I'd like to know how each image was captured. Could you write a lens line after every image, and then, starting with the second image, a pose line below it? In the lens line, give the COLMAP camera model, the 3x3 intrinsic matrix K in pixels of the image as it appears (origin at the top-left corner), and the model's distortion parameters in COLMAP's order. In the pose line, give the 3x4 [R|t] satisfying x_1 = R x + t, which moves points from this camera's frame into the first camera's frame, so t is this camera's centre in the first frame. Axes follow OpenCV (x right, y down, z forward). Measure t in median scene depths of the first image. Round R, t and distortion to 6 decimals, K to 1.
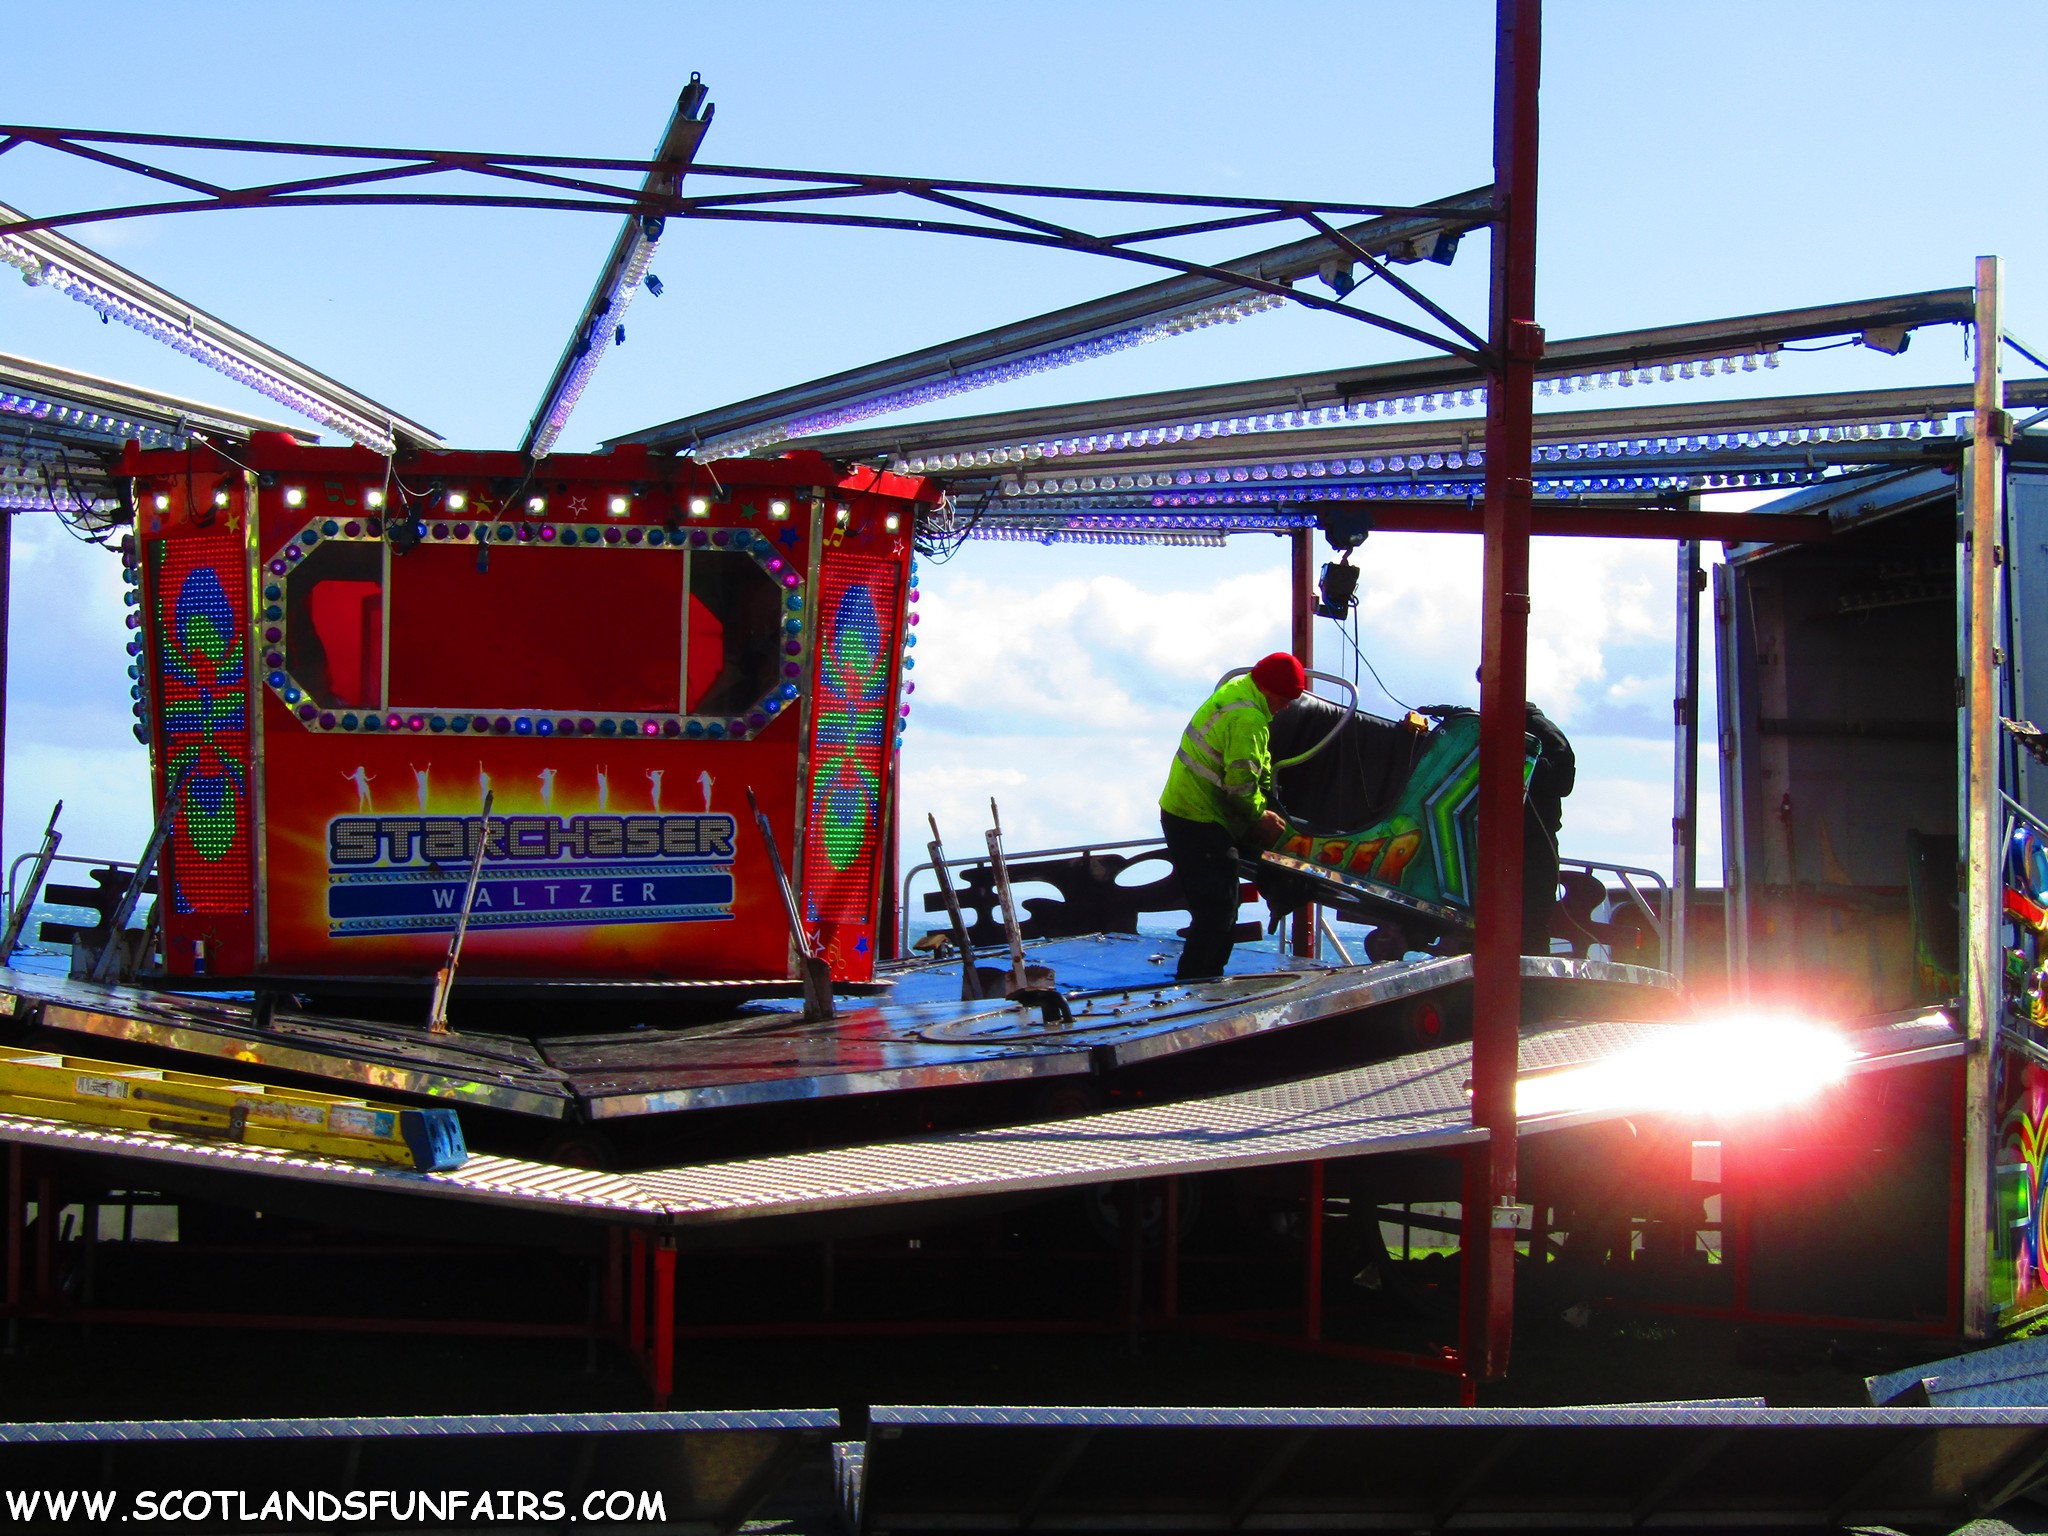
lens RADIAL K [[4379.1, 0, 1024.0], [0, 4379.1, 768.0], [0, 0, 1]] dist [-0.023682, -0.430129]
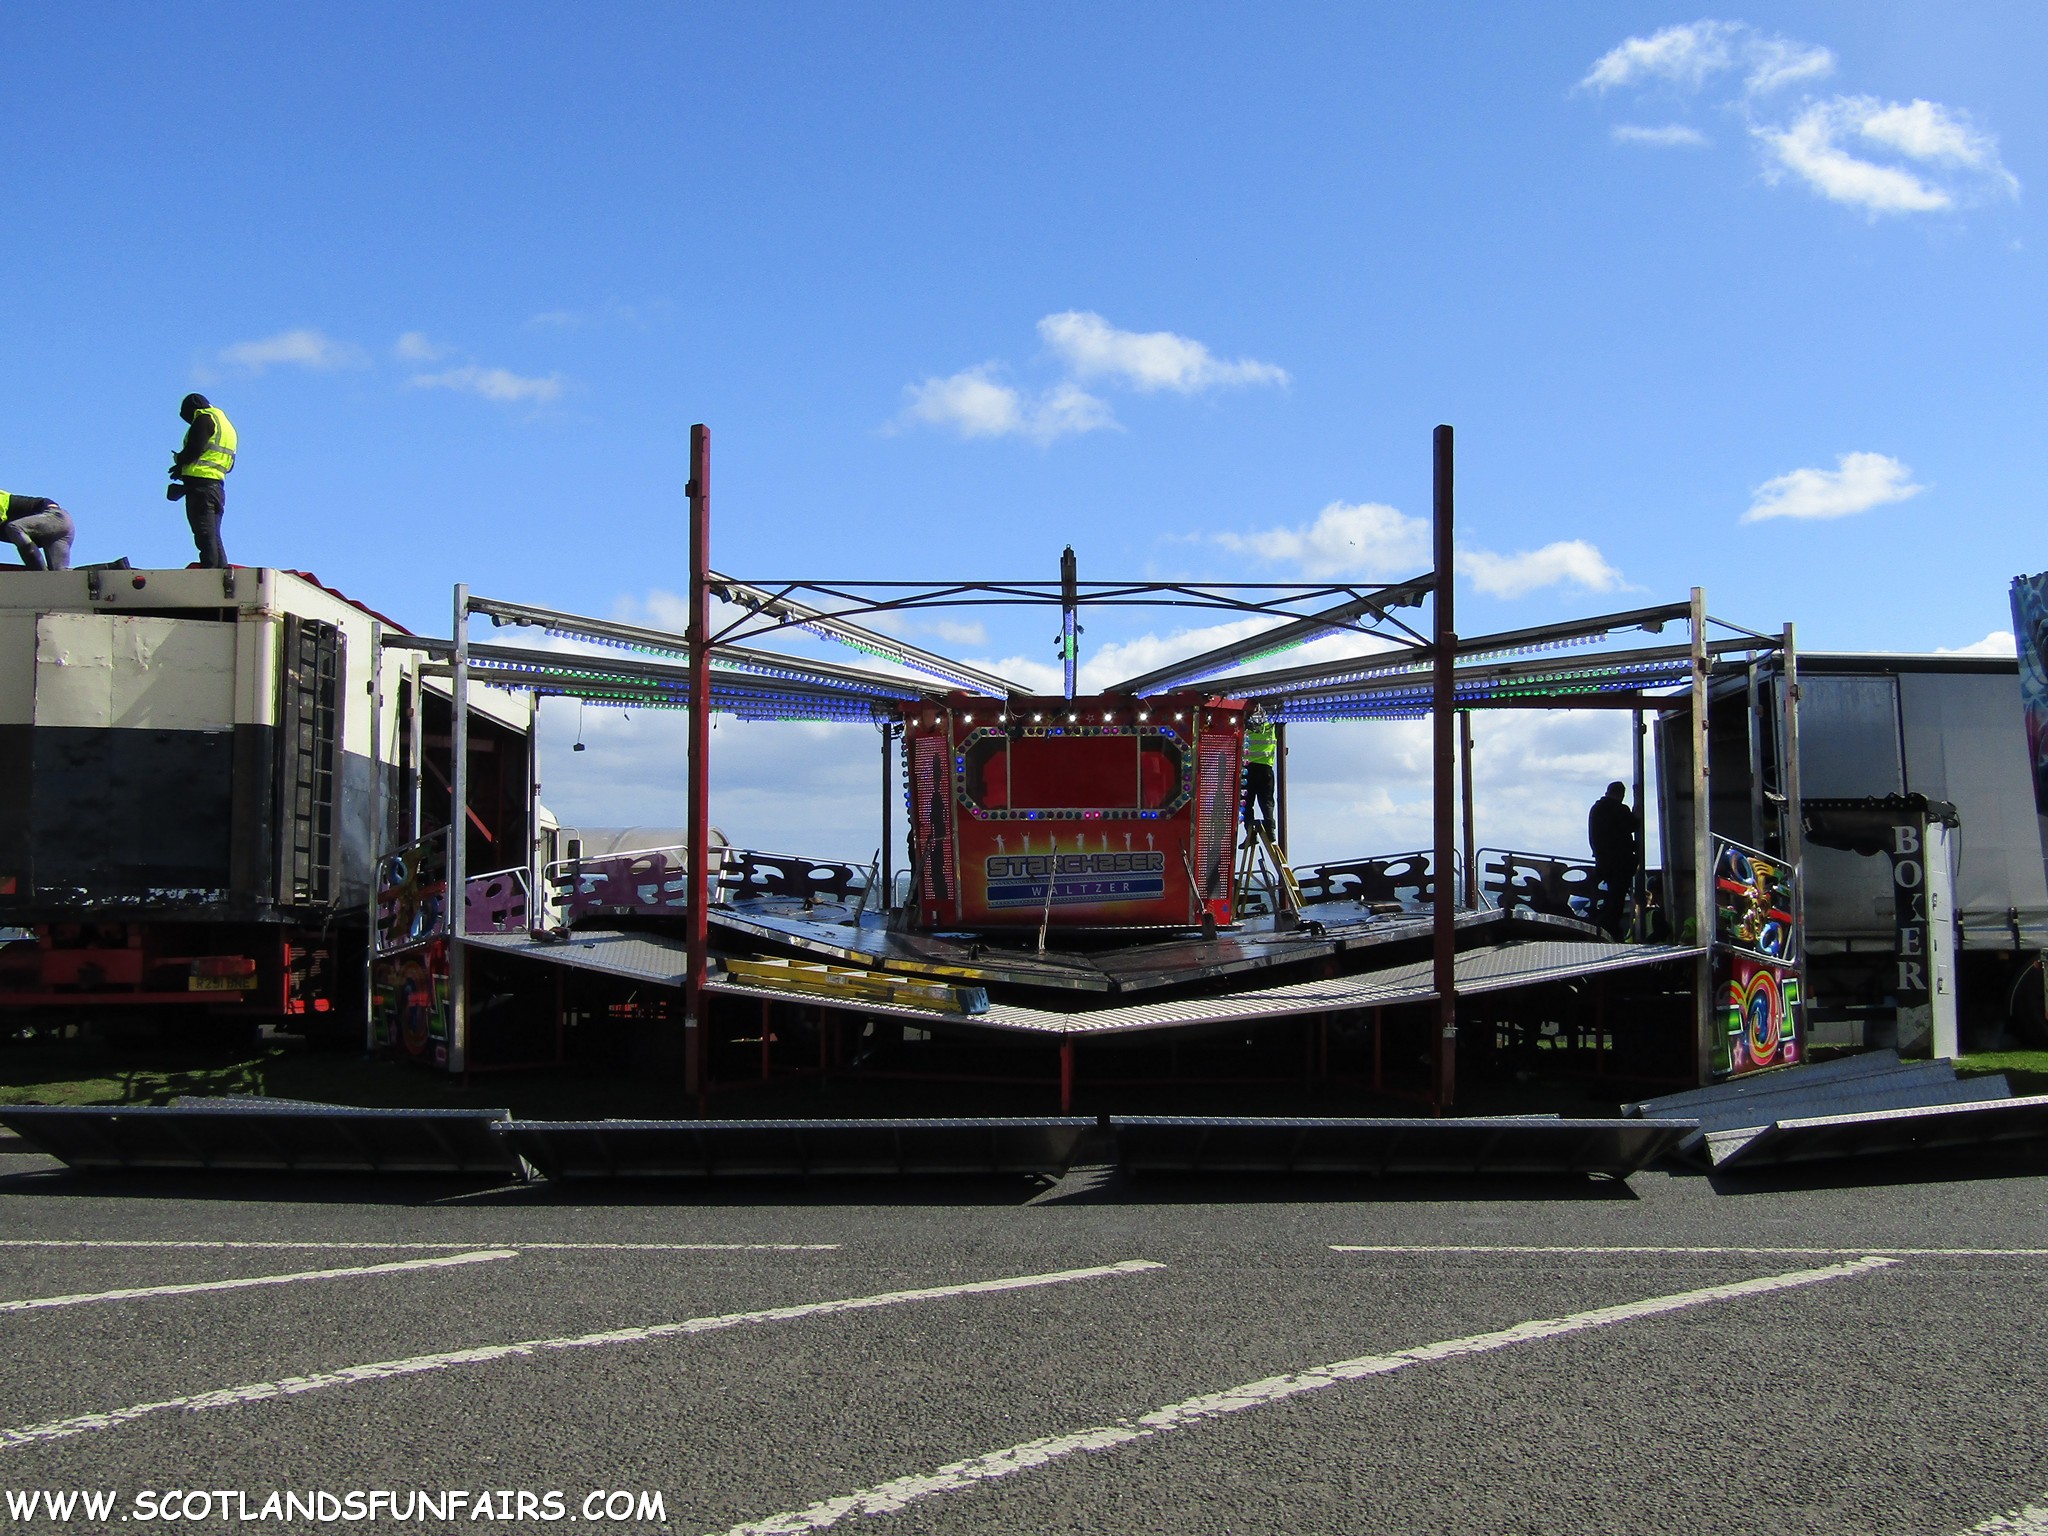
lens RADIAL K [[2076.9, 0, 1024.0], [0, 2076.9, 768.0], [0, 0, 1]] dist [-0.066086, -0.004876]
pose [[0.974434, -0.028022, -0.222919, 0.106482], [0.023761, 0.999481, -0.021771, -0.011418], [0.223413, 0.015917, 0.974594, -0.063348]]
